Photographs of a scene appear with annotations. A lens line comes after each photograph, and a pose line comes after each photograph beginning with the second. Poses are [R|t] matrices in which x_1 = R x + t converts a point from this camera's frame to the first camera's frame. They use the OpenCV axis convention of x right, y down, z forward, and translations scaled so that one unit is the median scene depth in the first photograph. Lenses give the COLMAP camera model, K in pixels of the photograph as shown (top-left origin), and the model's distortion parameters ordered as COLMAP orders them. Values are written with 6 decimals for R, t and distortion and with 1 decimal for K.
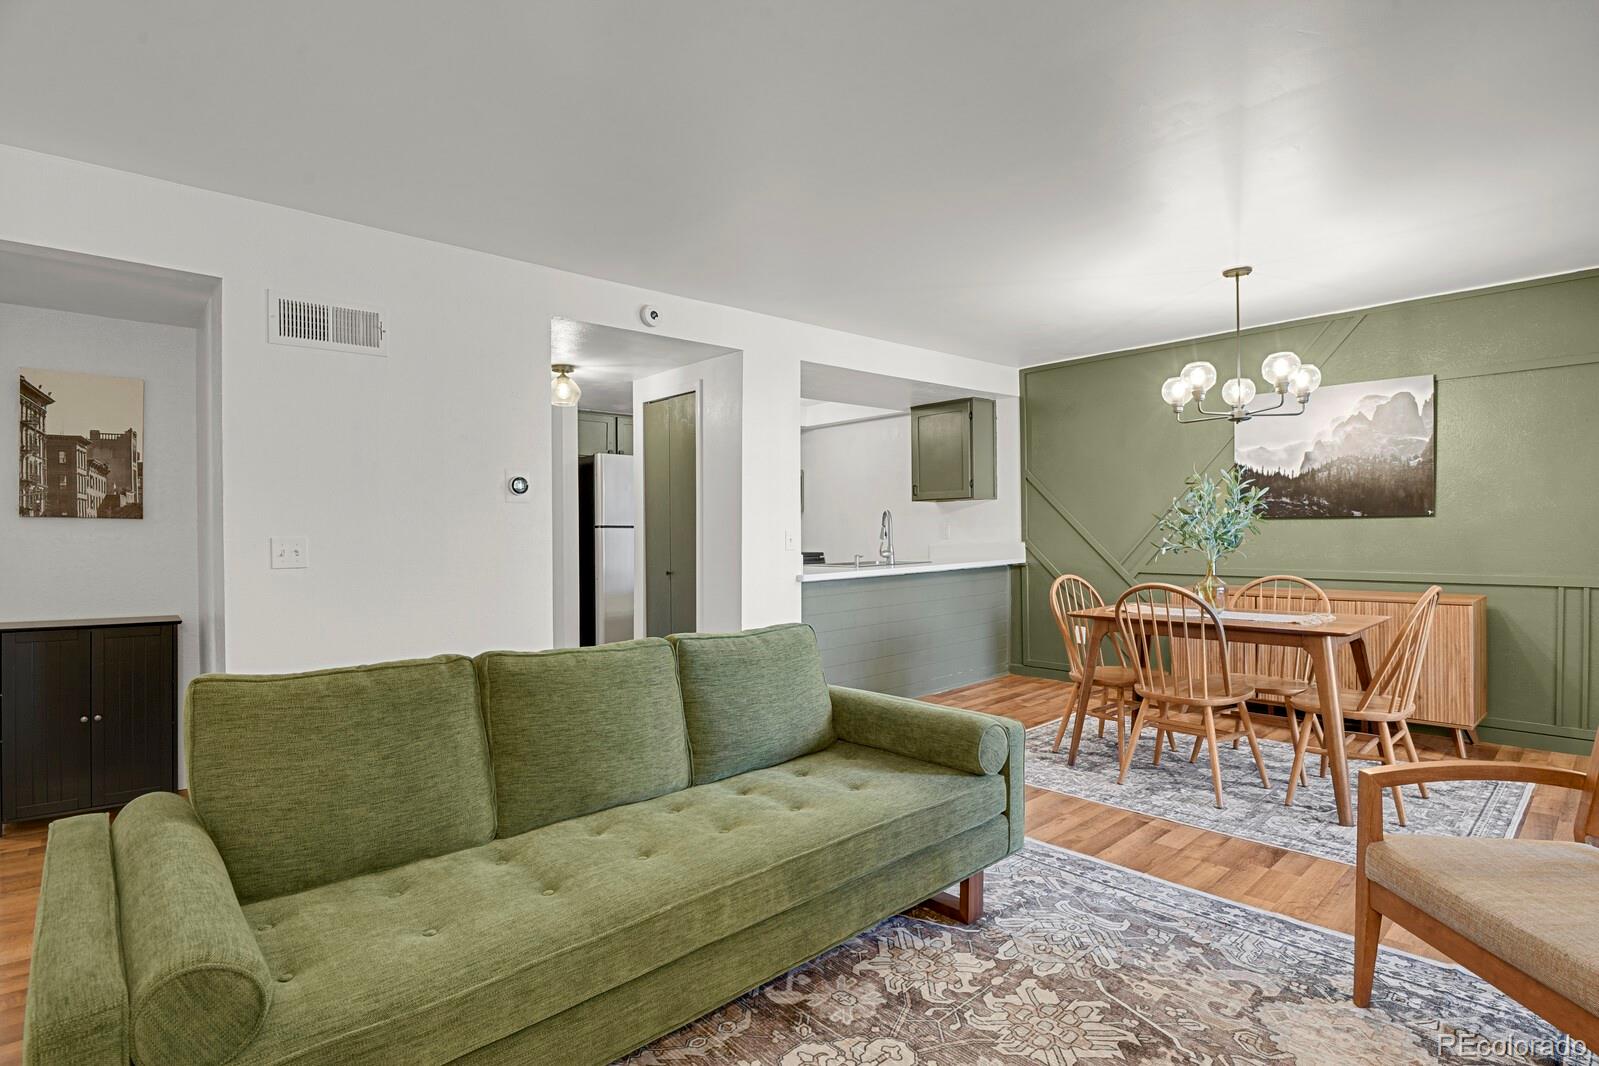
lens RADIAL K [[781.6, 0, 810.2], [0, 781.6, 540.7], [0, 0, 1]] dist [-0.022916, -0.001818]
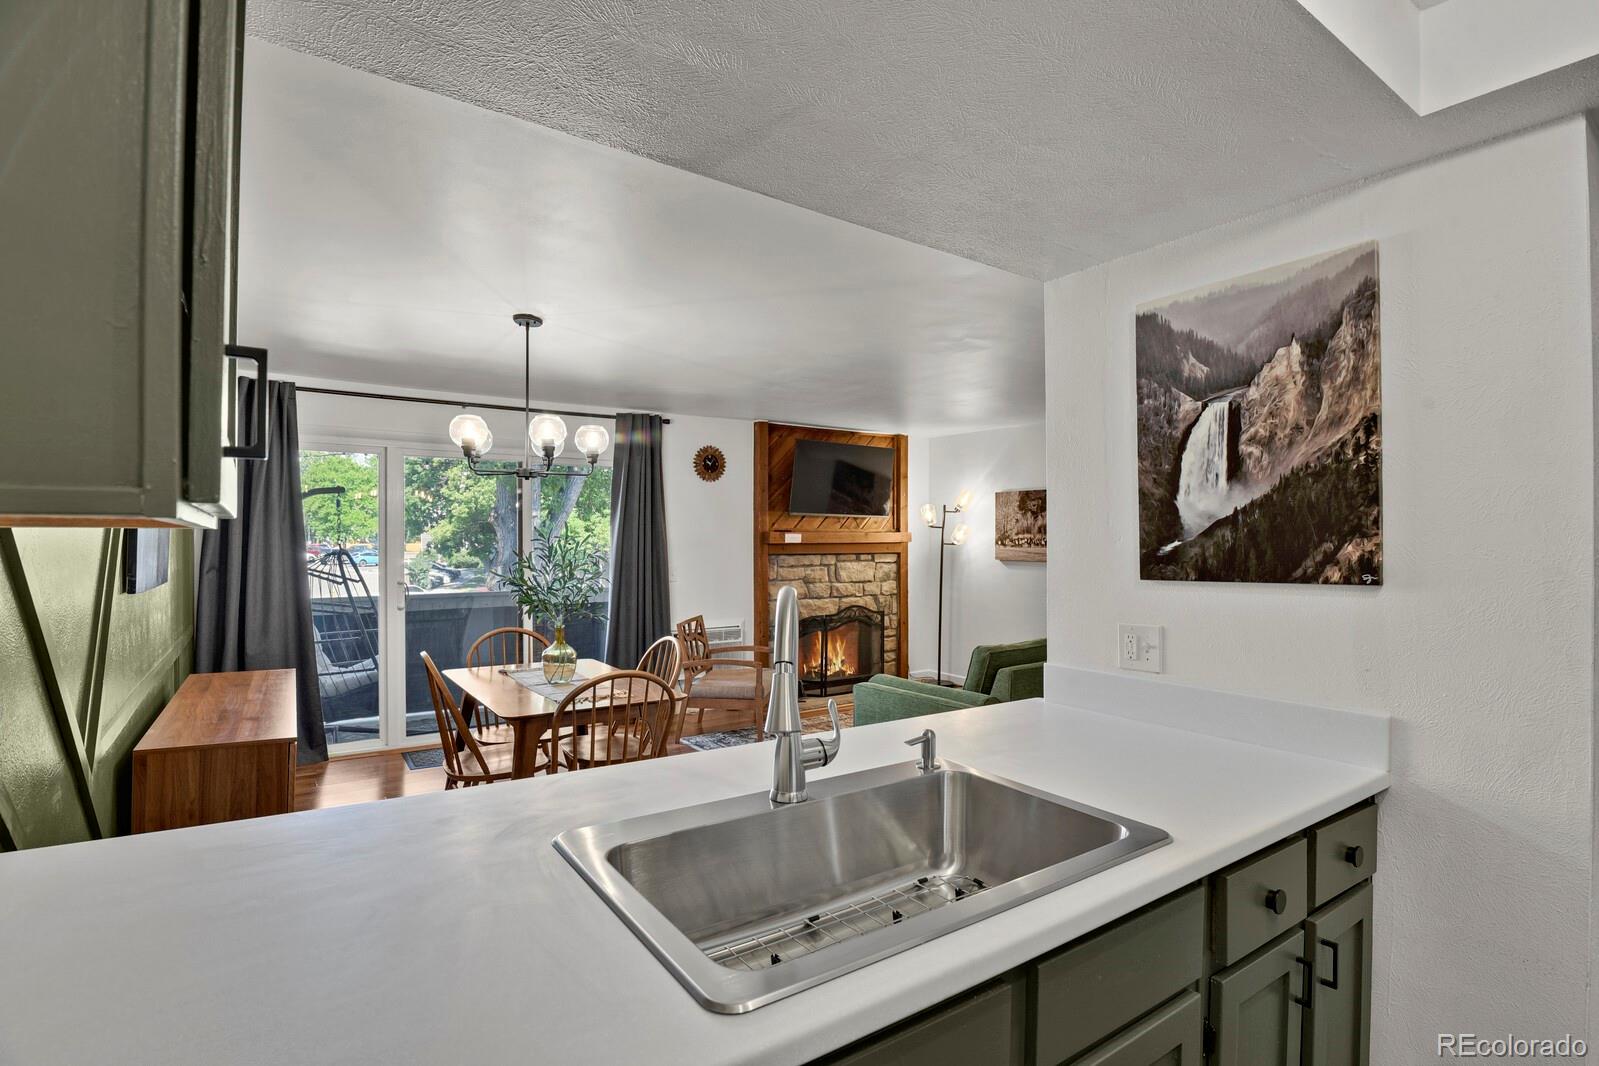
lens RADIAL K [[781.6, 0, 804.7], [0, 781.6, 534.3], [0, 0, 1]] dist [-0.022916, -0.001818]
pose [[-0.992140, 0.009215, 0.124797, 0.142215], [0.009354, 0.999956, 0.000526, -0.114163], [-0.124786, 0.001690, -0.992182, 2.584958]]
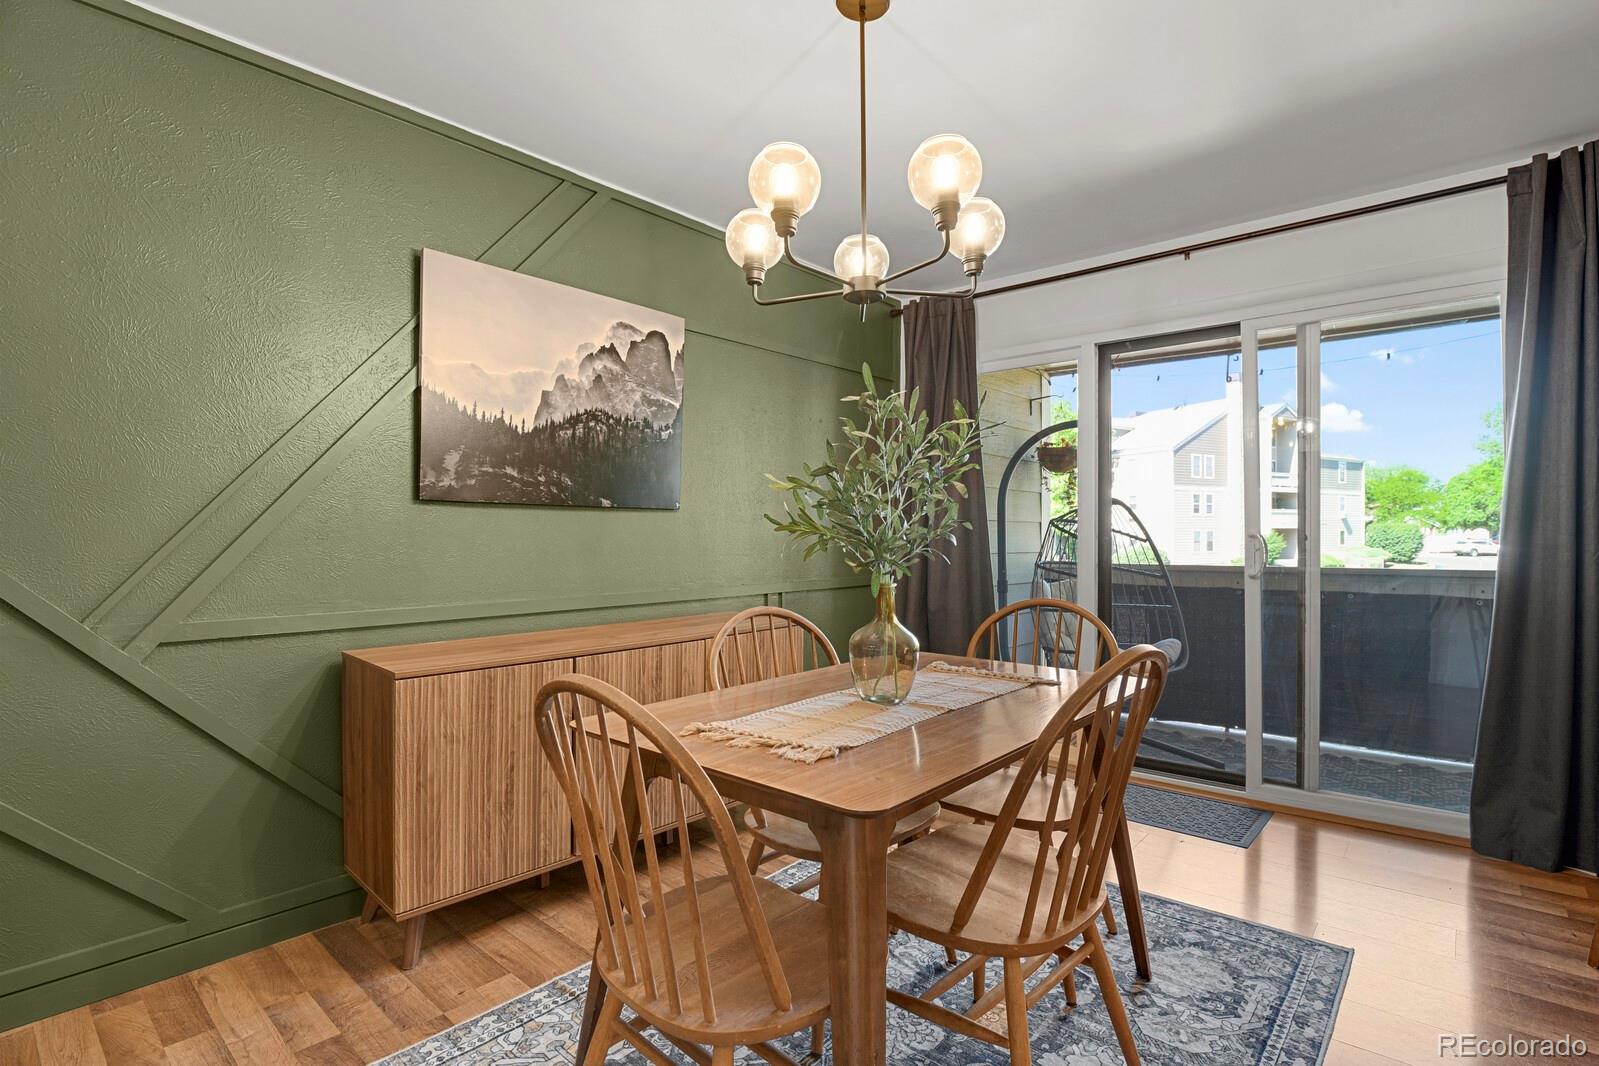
lens RADIAL K [[781.6, 0, 803.0], [0, 781.6, 536.3], [0, 0, 1]] dist [-0.022916, -0.001818]
pose [[-0.116933, 0.007636, 0.993110, 0.087491], [0.014390, 0.999878, -0.005993, -0.002314], [-0.993036, 0.013590, -0.117029, 1.497530]]
